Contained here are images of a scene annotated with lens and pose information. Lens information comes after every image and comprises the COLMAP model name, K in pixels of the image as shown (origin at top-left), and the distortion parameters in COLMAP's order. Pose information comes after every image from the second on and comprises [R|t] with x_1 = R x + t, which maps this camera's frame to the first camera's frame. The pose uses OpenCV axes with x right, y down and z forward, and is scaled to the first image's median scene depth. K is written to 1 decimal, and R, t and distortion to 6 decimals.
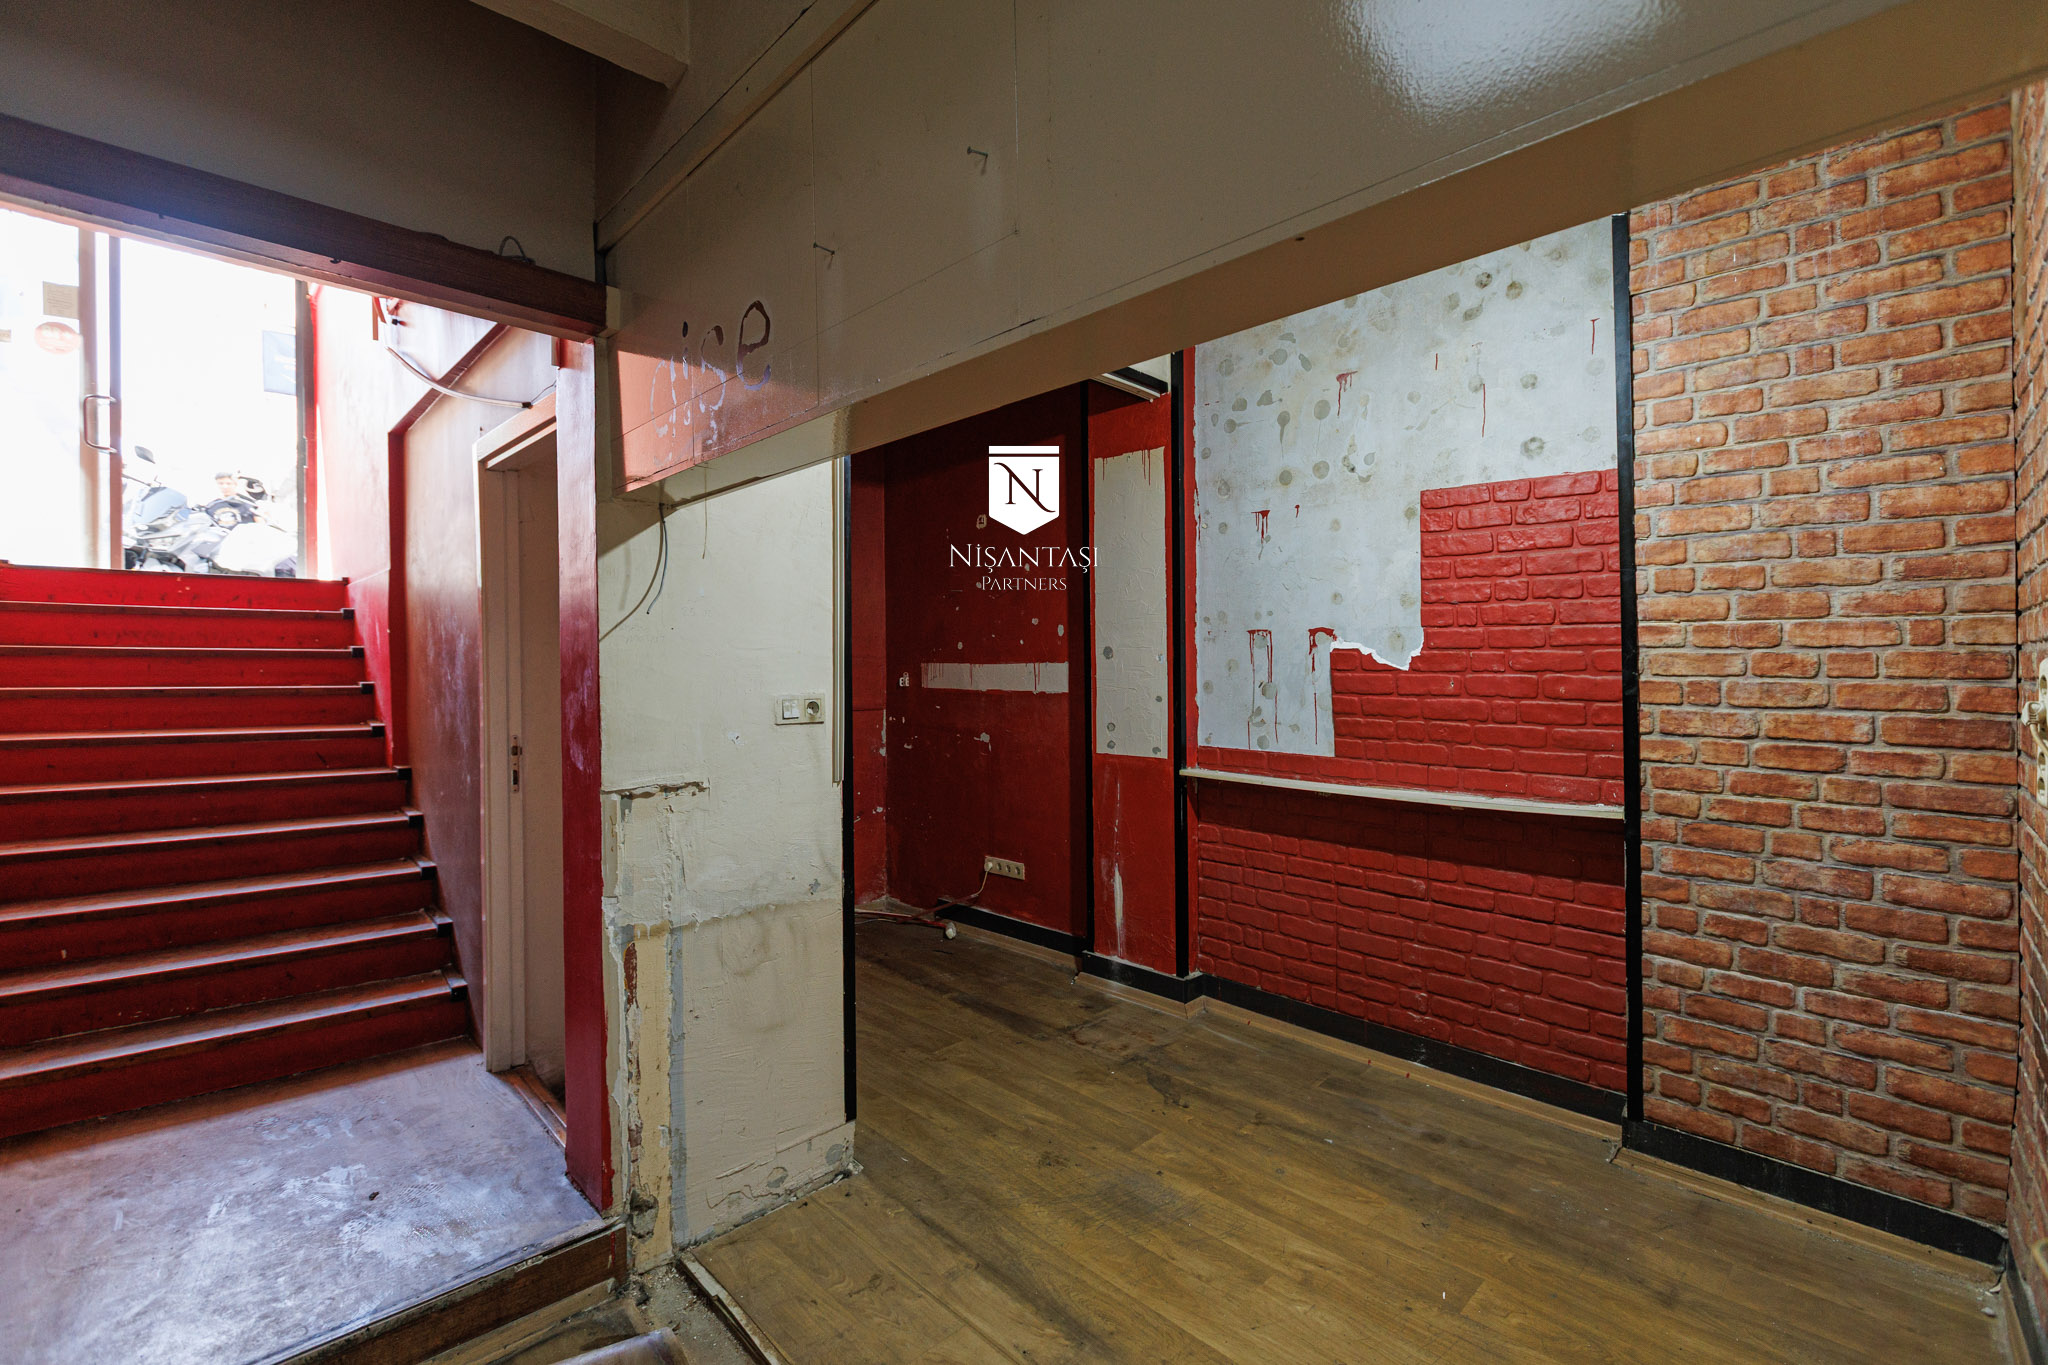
lens RADIAL K [[920.0, 0, 1030.0], [0, 920.0, 676.0], [0, 0, 1]] dist [-0.001079, 0.000263]
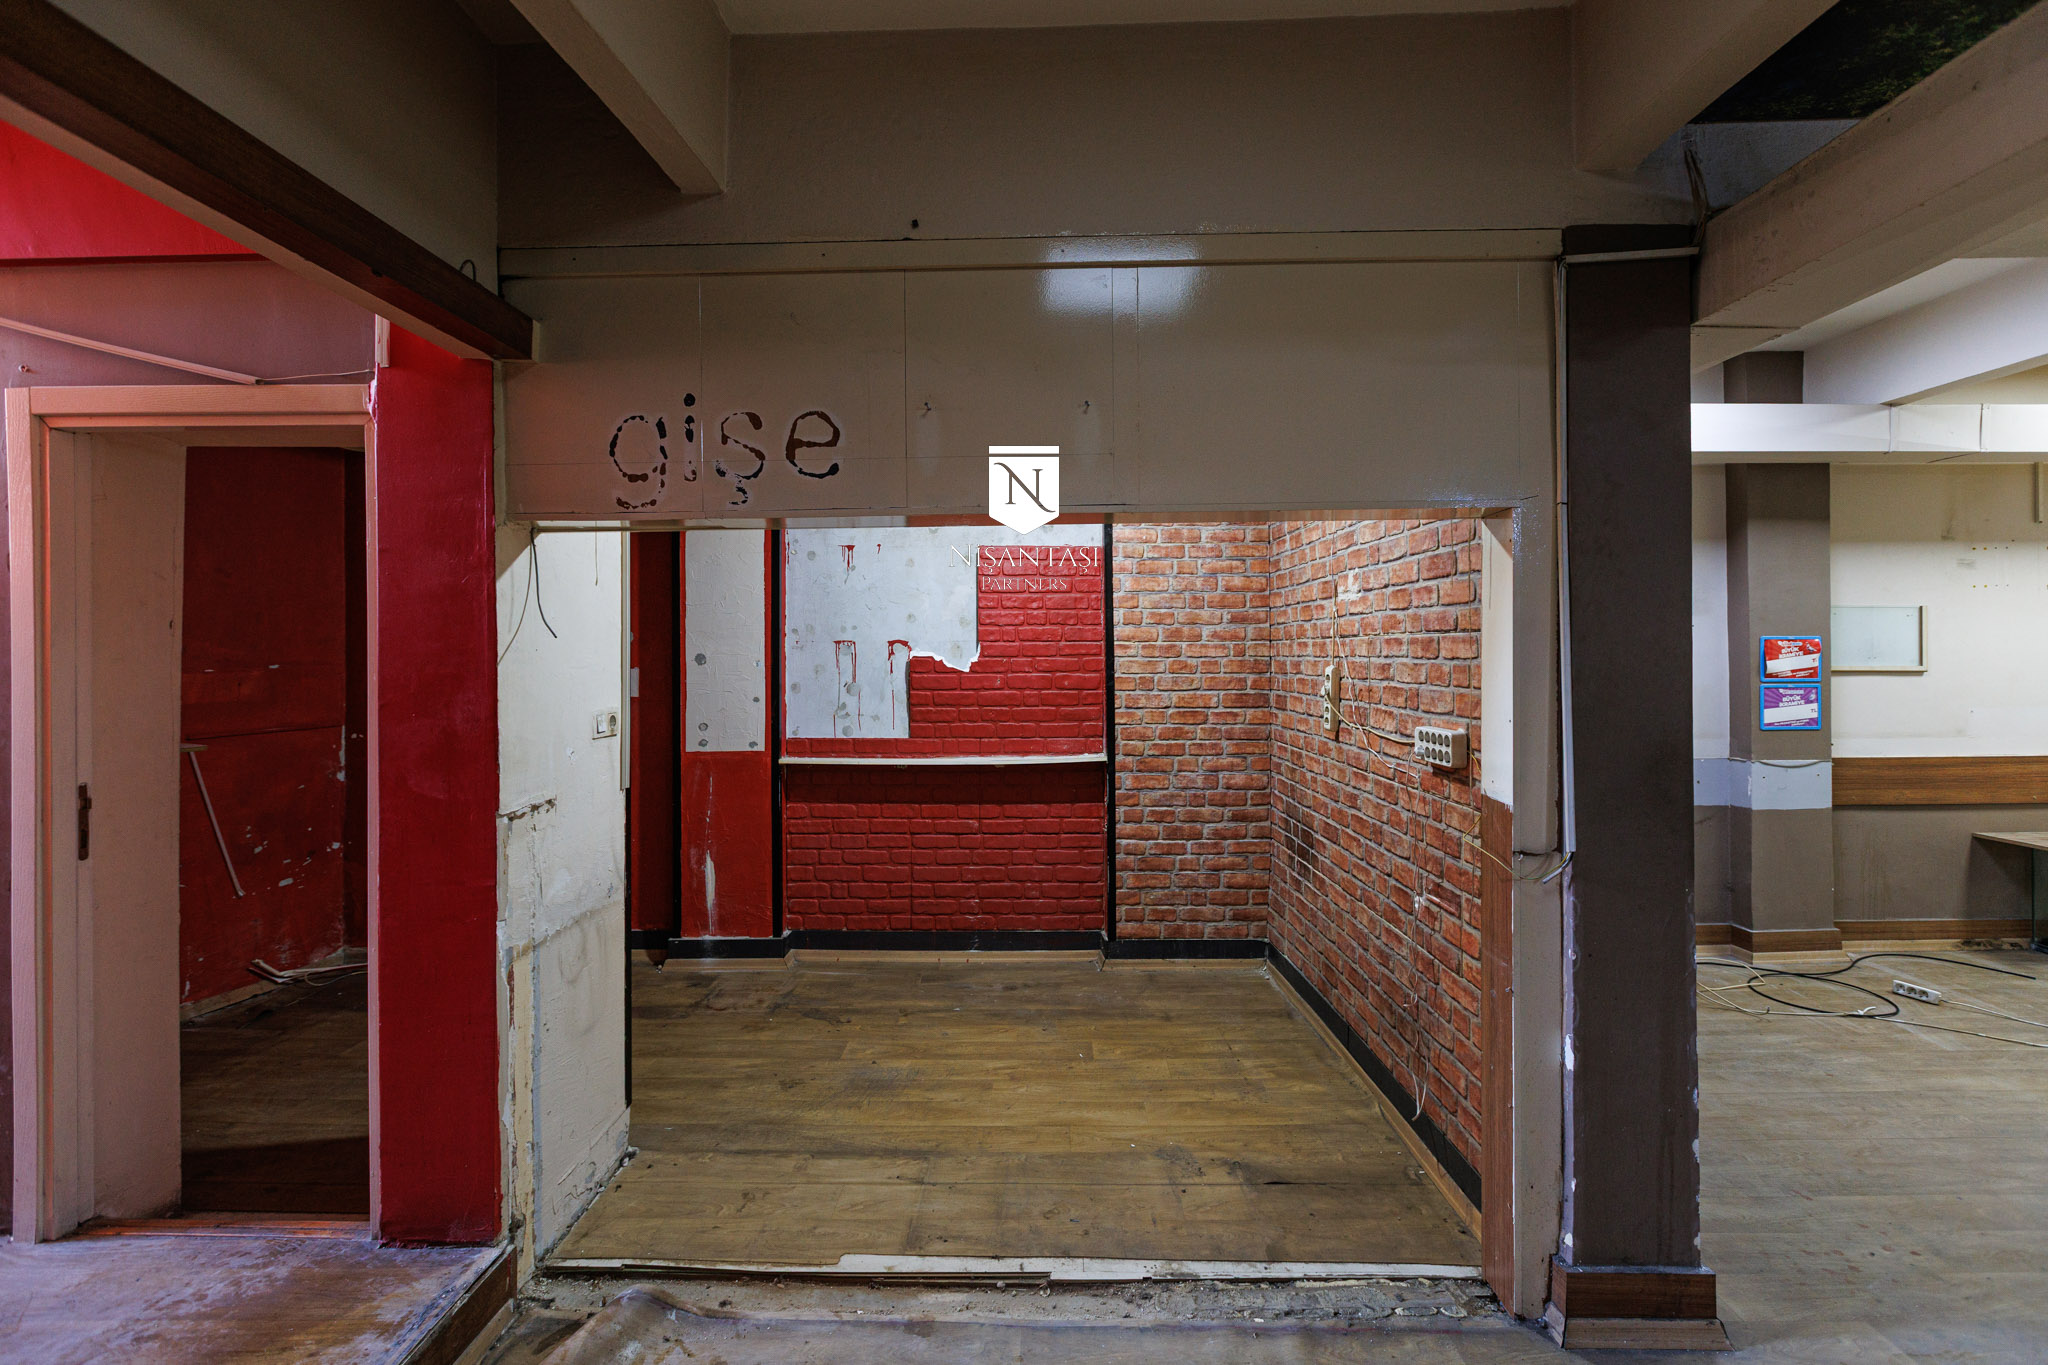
lens RADIAL K [[938.5, 0, 1030.9], [0, 938.5, 677.0], [0, 0, 1]] dist [0.002080, 0.000497]
pose [[0.713004, -0.024451, 0.700734, -0.631466], [0.016257, 0.999700, 0.018341, -0.027769], [-0.700972, -0.001685, 0.713187, -0.107458]]
